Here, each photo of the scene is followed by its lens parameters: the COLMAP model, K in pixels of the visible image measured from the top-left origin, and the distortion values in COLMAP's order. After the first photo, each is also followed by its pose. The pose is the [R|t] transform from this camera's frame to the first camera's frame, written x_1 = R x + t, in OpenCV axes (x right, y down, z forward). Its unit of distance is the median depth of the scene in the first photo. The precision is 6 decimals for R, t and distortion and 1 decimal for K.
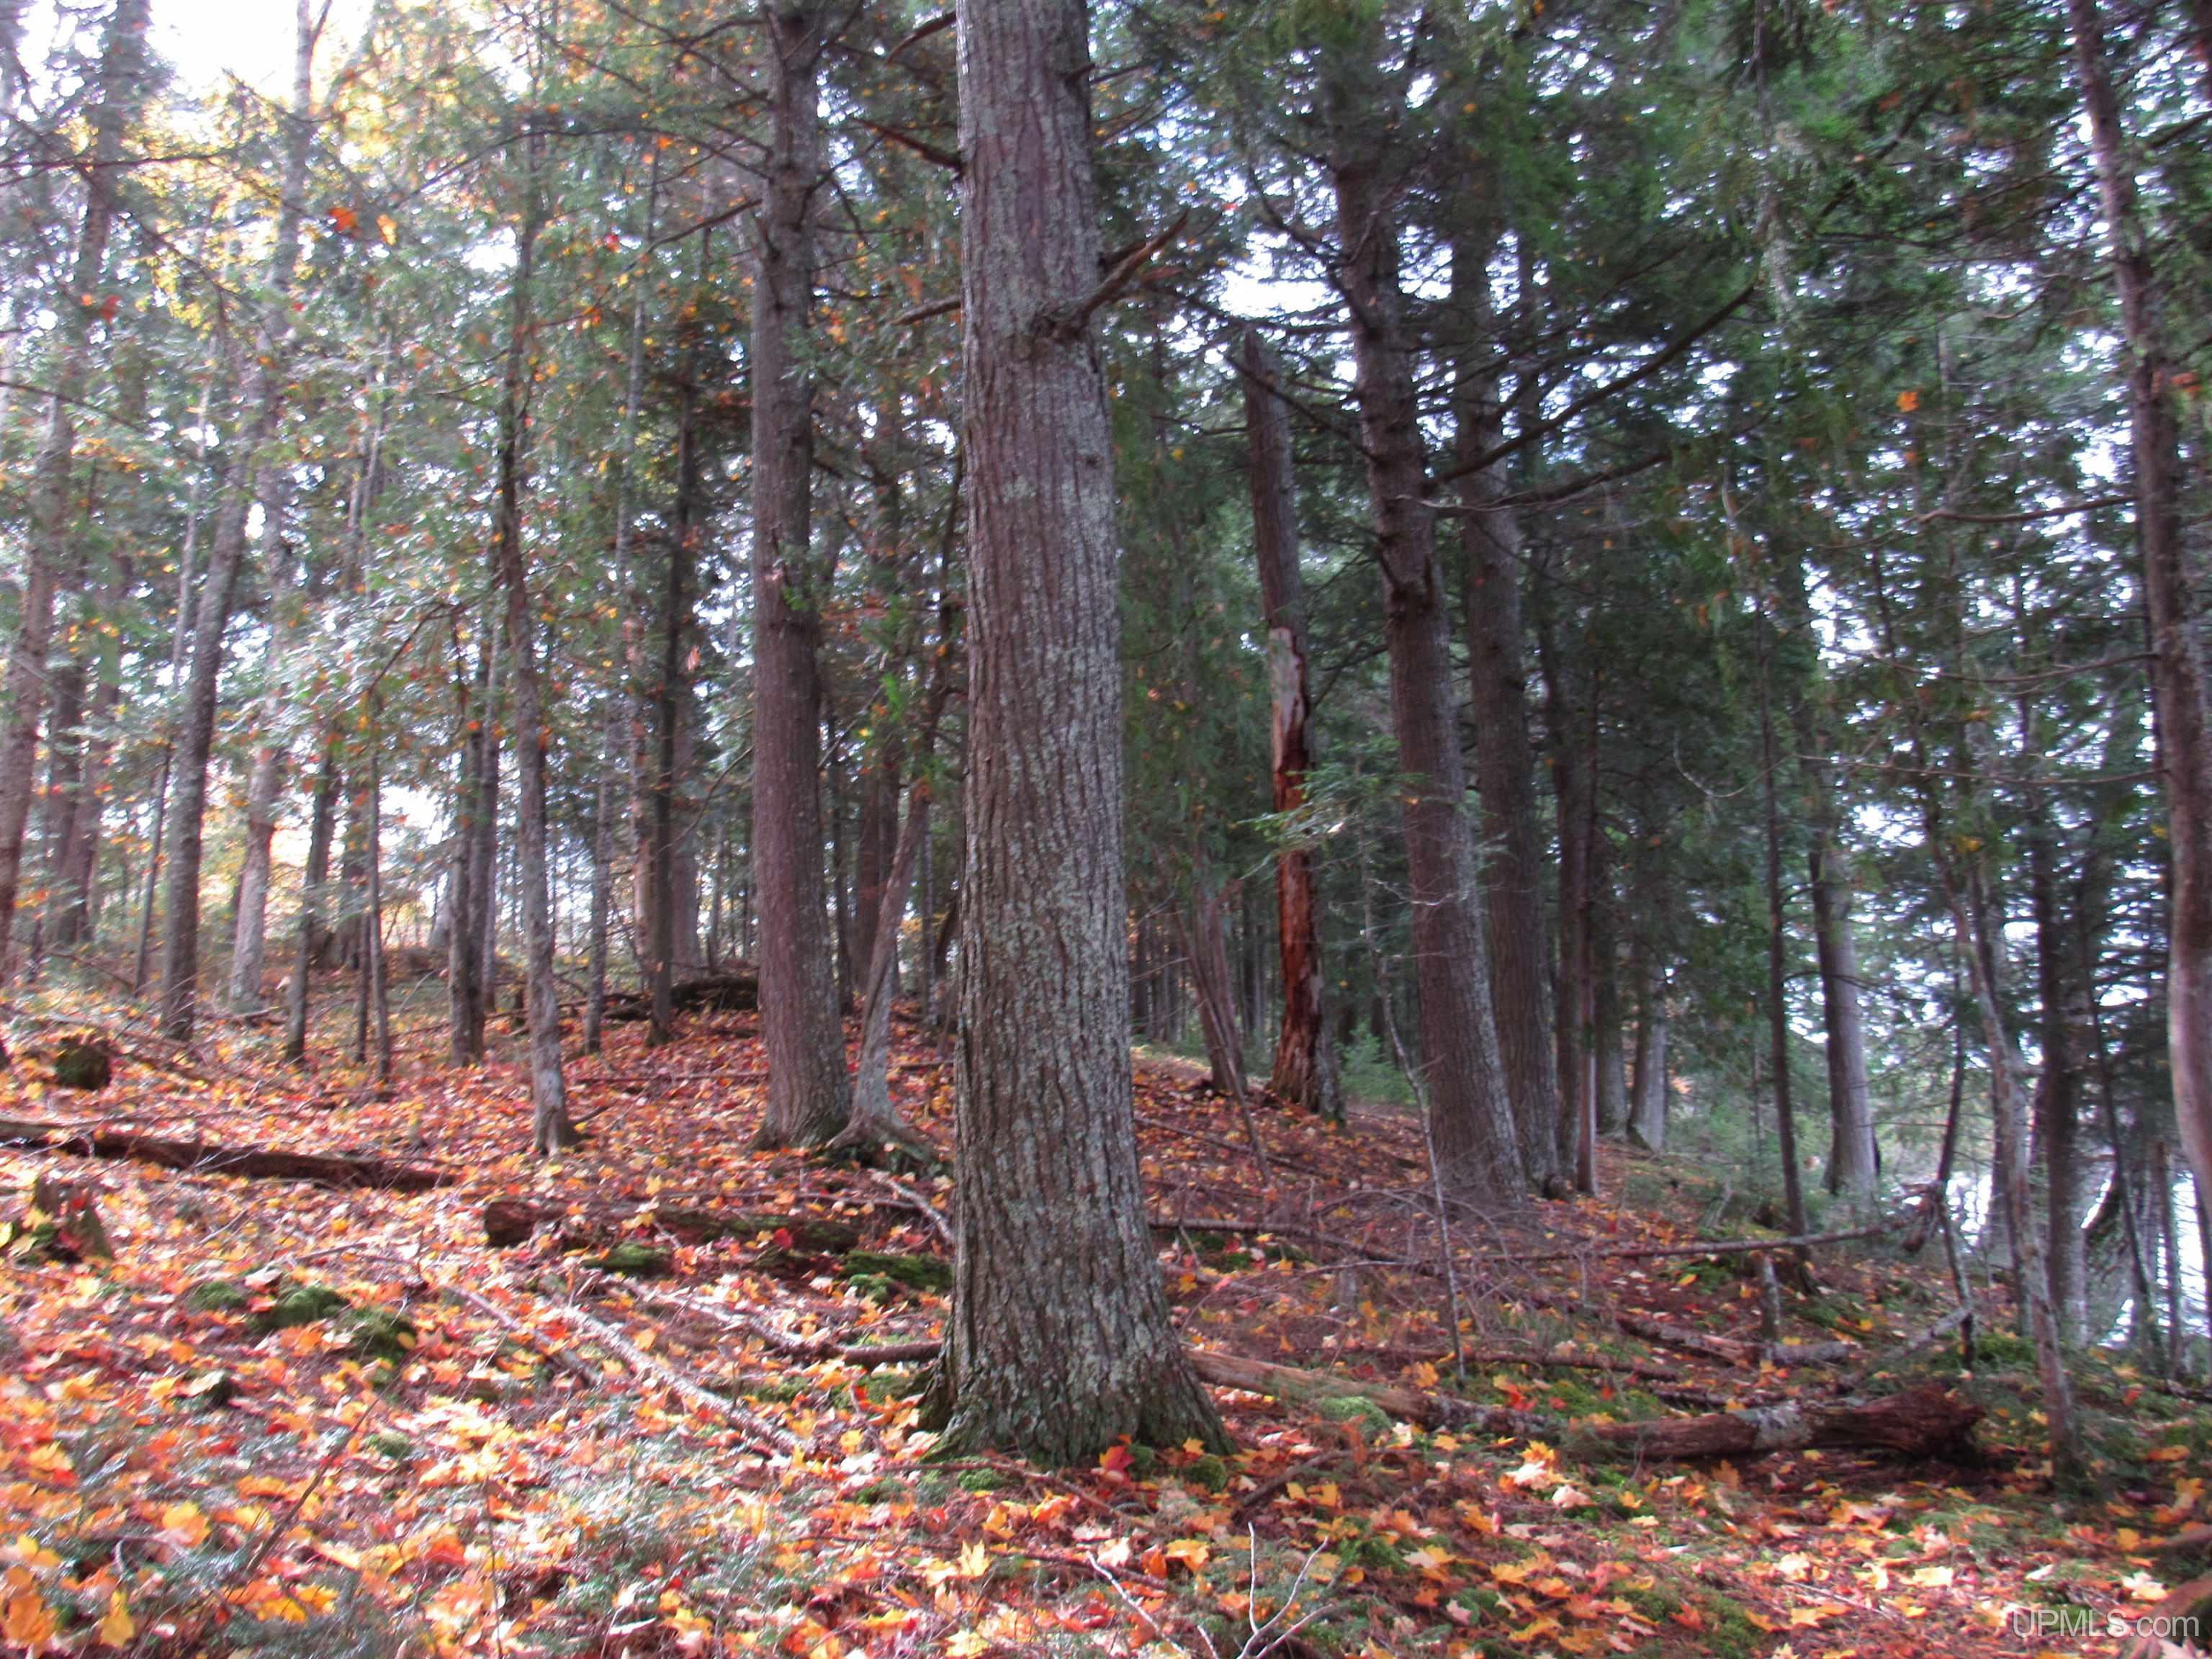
lens RADIAL K [[1697.4, 0, 1107.7], [0, 1697.4, 831.3], [0, 0, 1]] dist [-0.005450, -0.000880]
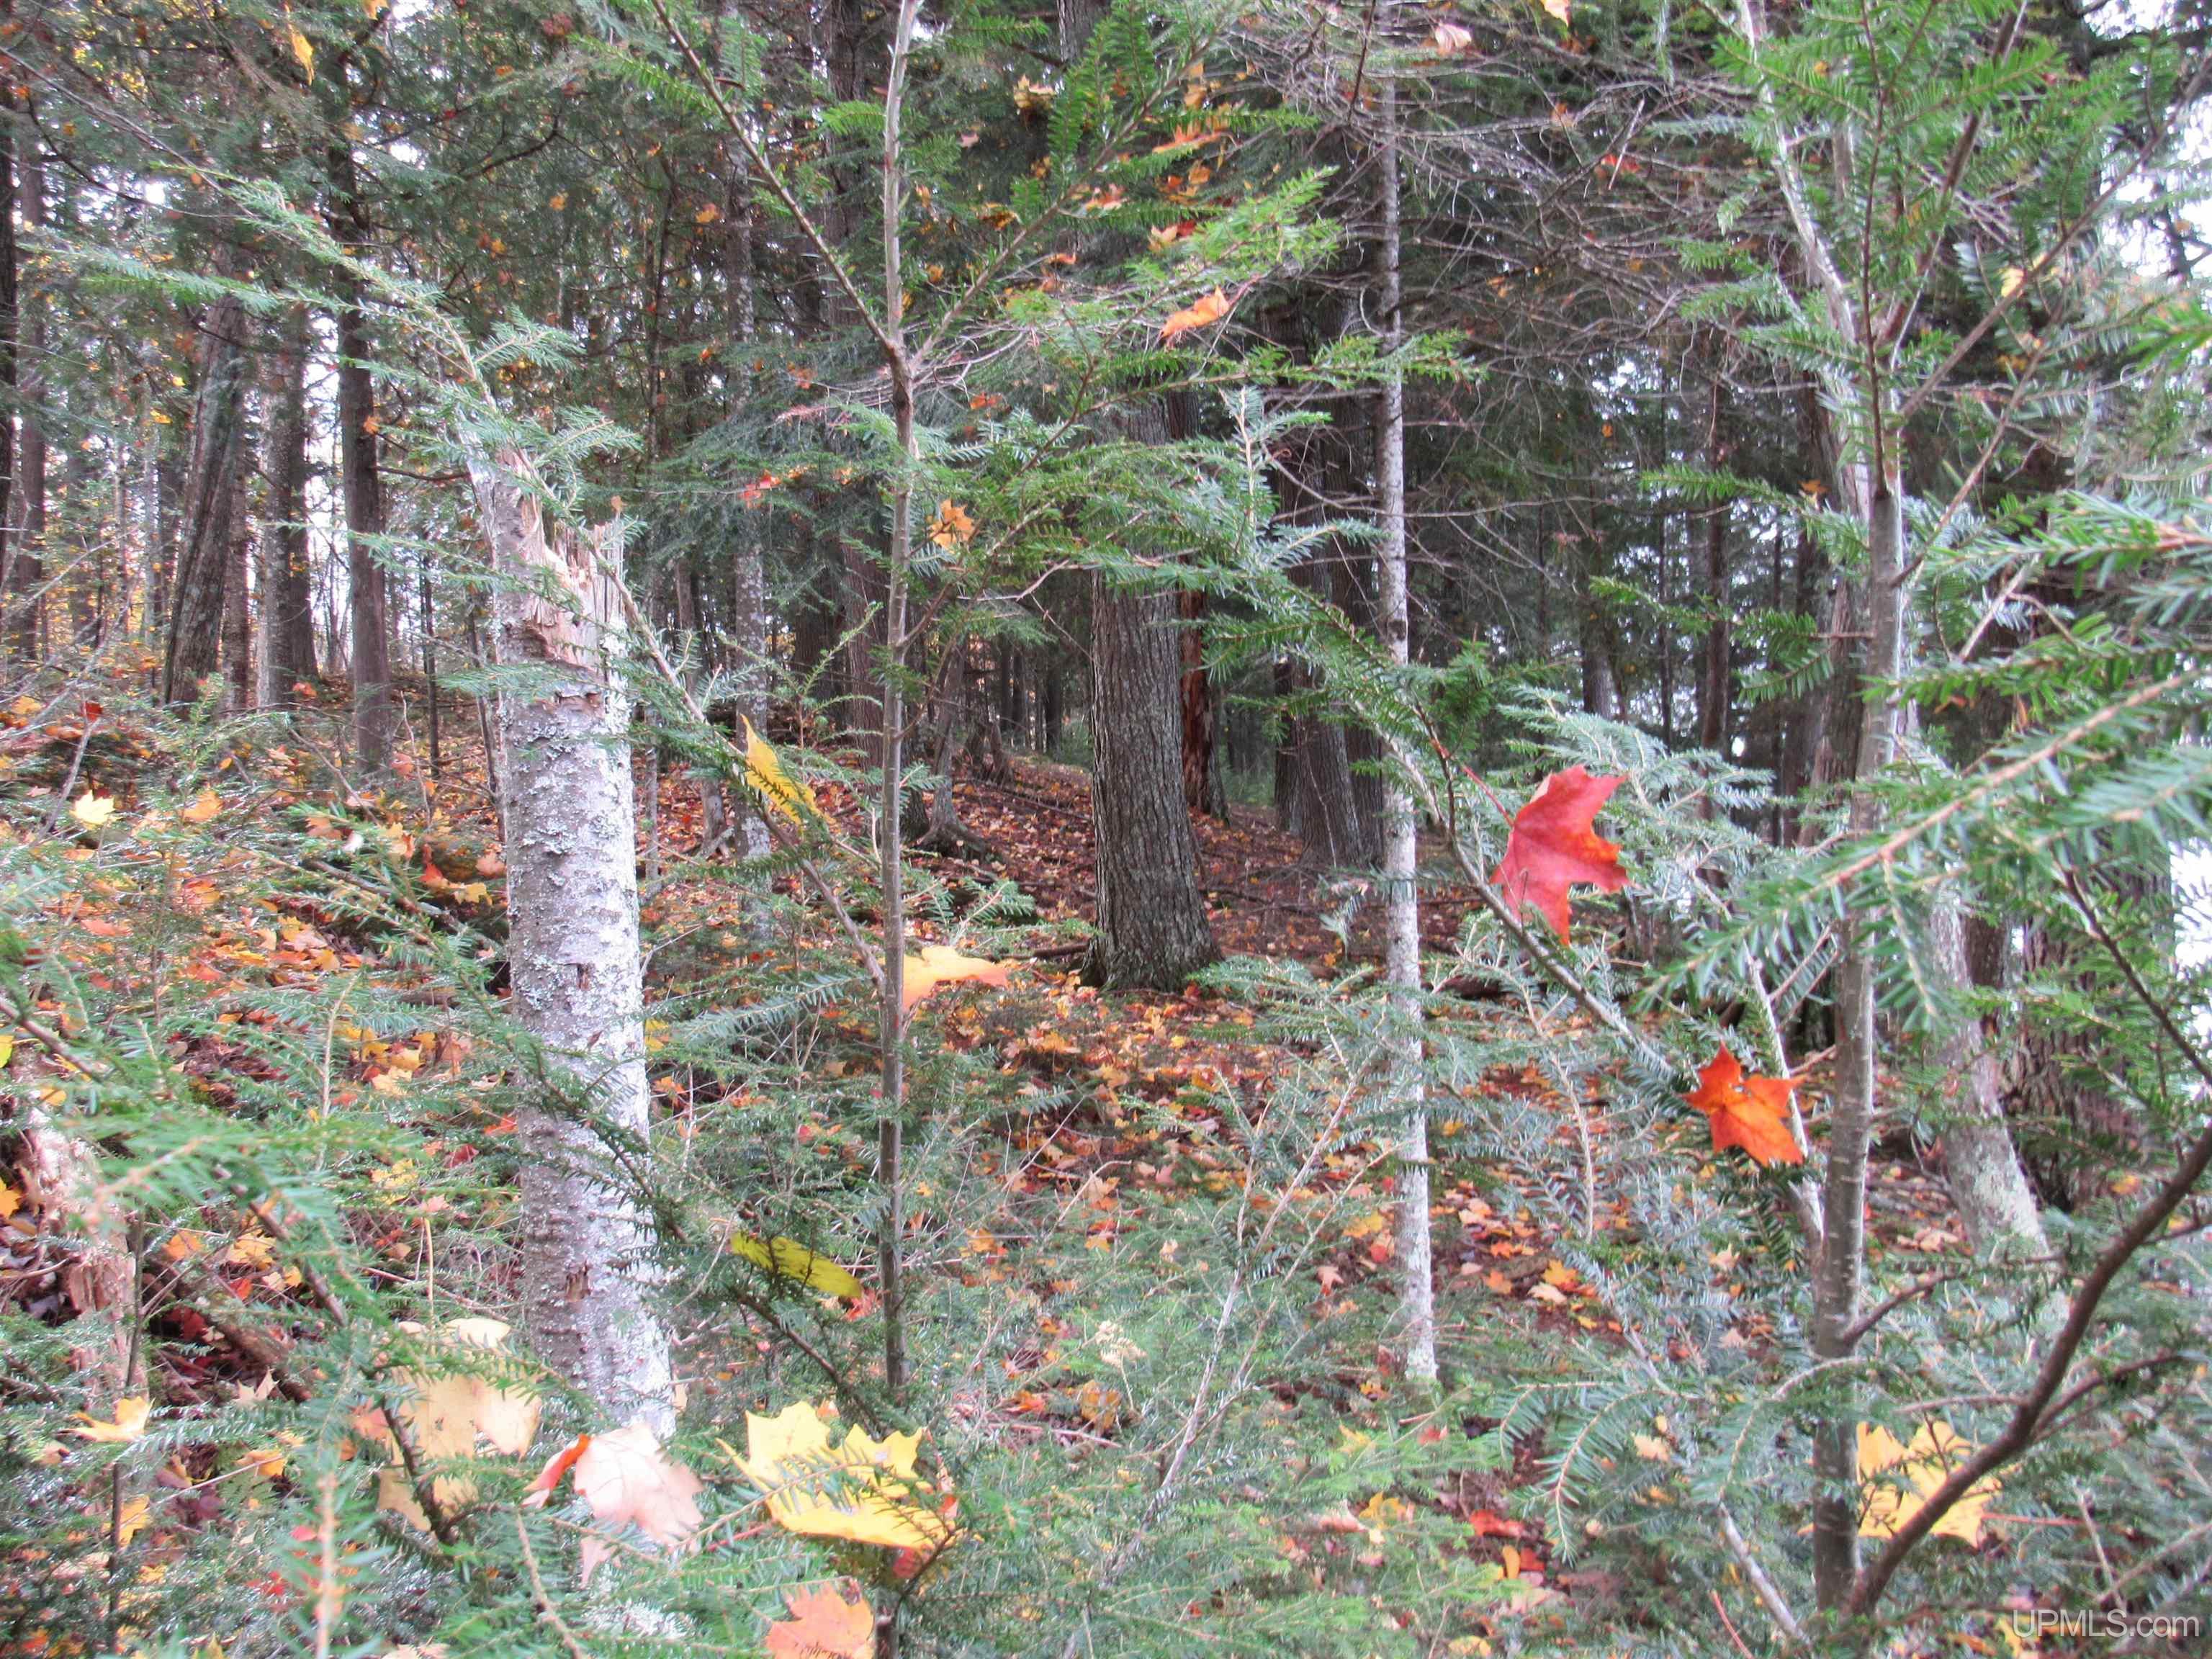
lens RADIAL K [[1697.4, 0, 1105.2], [0, 1697.4, 828.4], [0, 0, 1]] dist [-0.005450, -0.000880]
pose [[0.993730, -0.016197, 0.110629, -0.187233], [-0.003538, 0.984401, 0.175903, -0.105064], [-0.111752, -0.175191, 0.978171, -0.550724]]
